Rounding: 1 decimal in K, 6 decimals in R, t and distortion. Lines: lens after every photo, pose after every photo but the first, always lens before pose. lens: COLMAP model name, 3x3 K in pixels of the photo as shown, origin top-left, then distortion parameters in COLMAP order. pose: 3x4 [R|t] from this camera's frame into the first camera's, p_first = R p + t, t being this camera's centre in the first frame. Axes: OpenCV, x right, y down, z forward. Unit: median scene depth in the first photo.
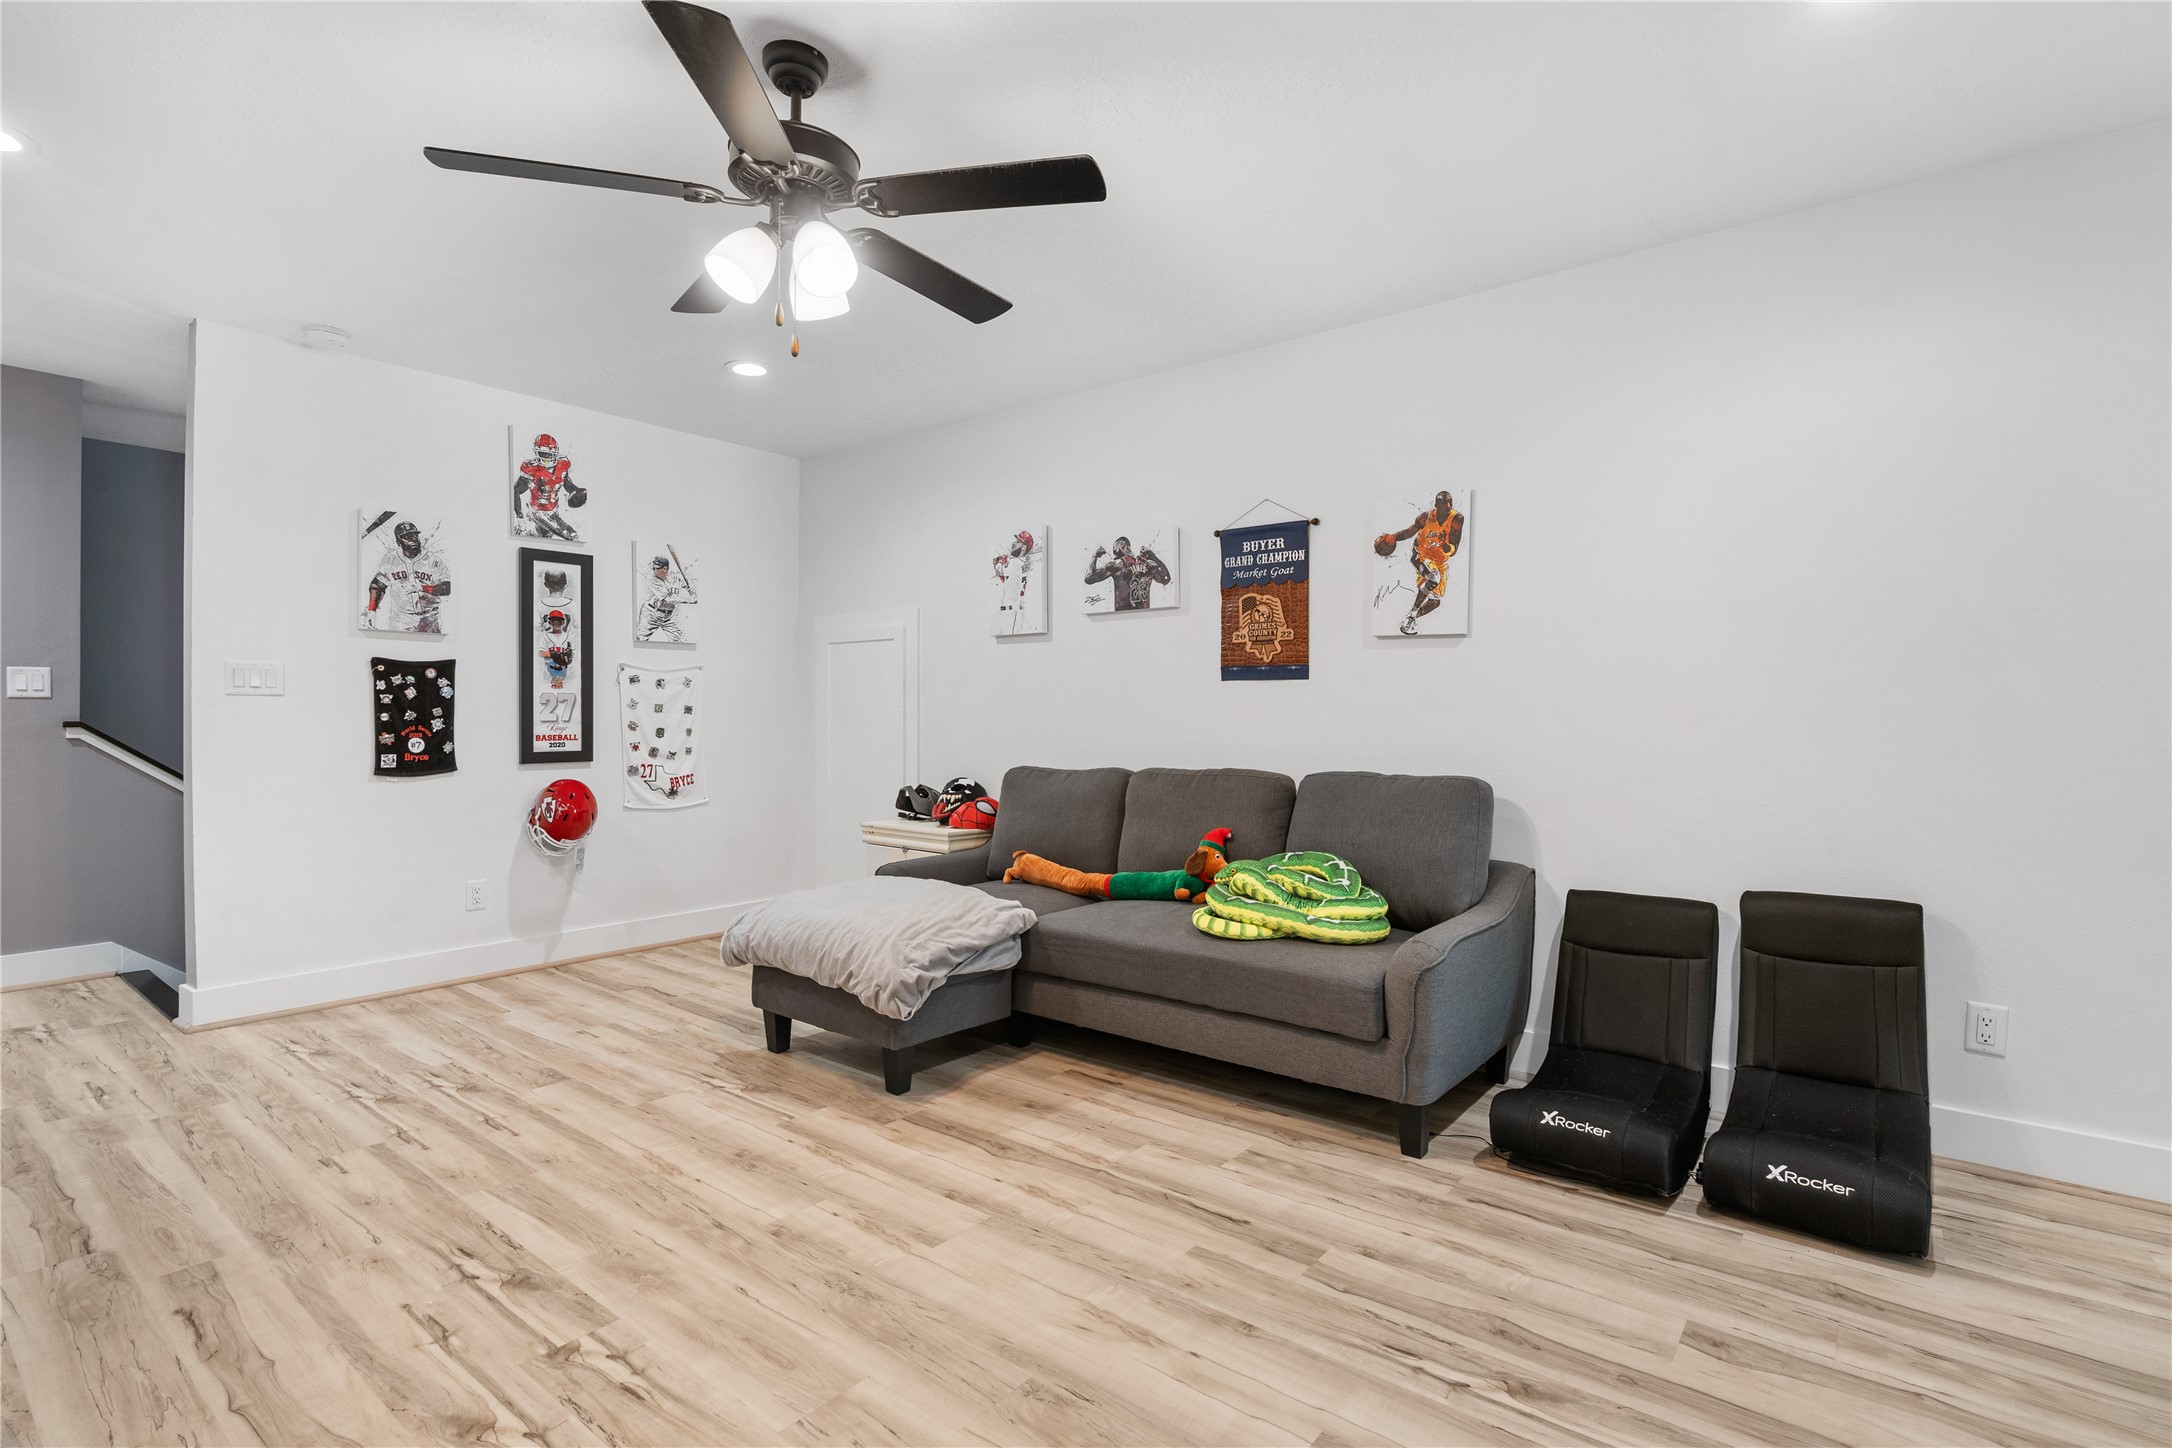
lens RADIAL K [[1079.6, 0, 1086.0], [0, 1079.6, 724.0], [0, 0, 1]] dist [-0.008762, 0.002095]
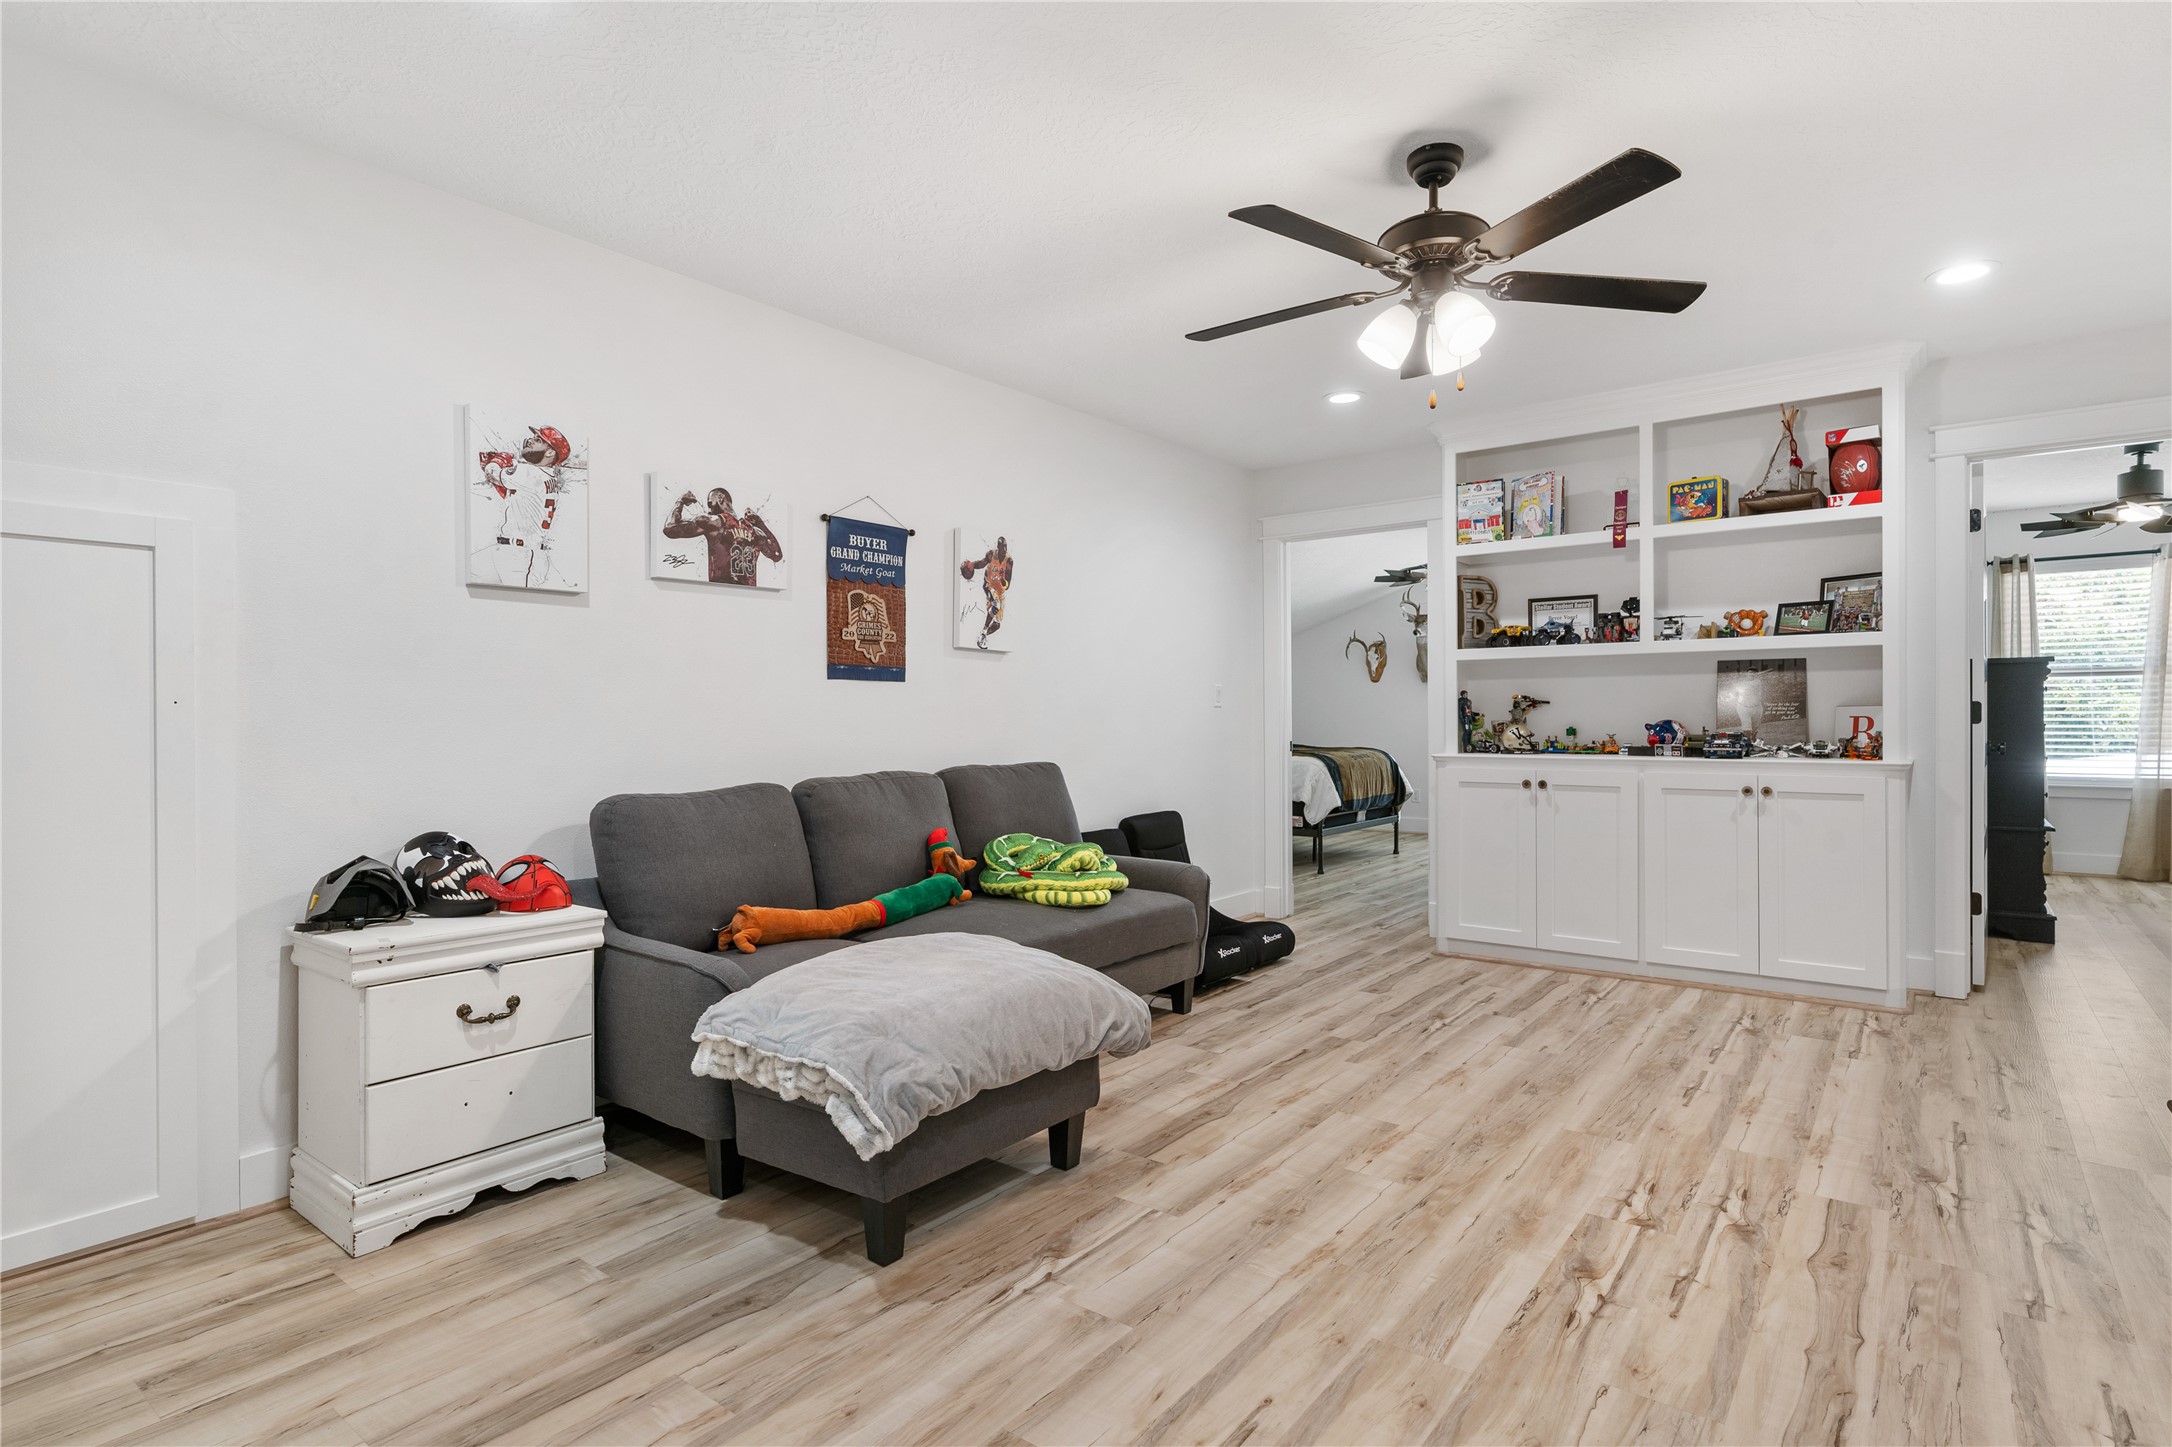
lens RADIAL K [[1164.2, 0, 1086.0], [0, 1164.2, 723.5], [0, 0, 1]] dist [-0.007821, 0.000046]
pose [[-0.065980, -0.007836, 0.997790, -1.028420], [0.013130, 0.999876, 0.008721, -0.009493], [-0.997735, 0.013677, -0.065869, 0.995748]]
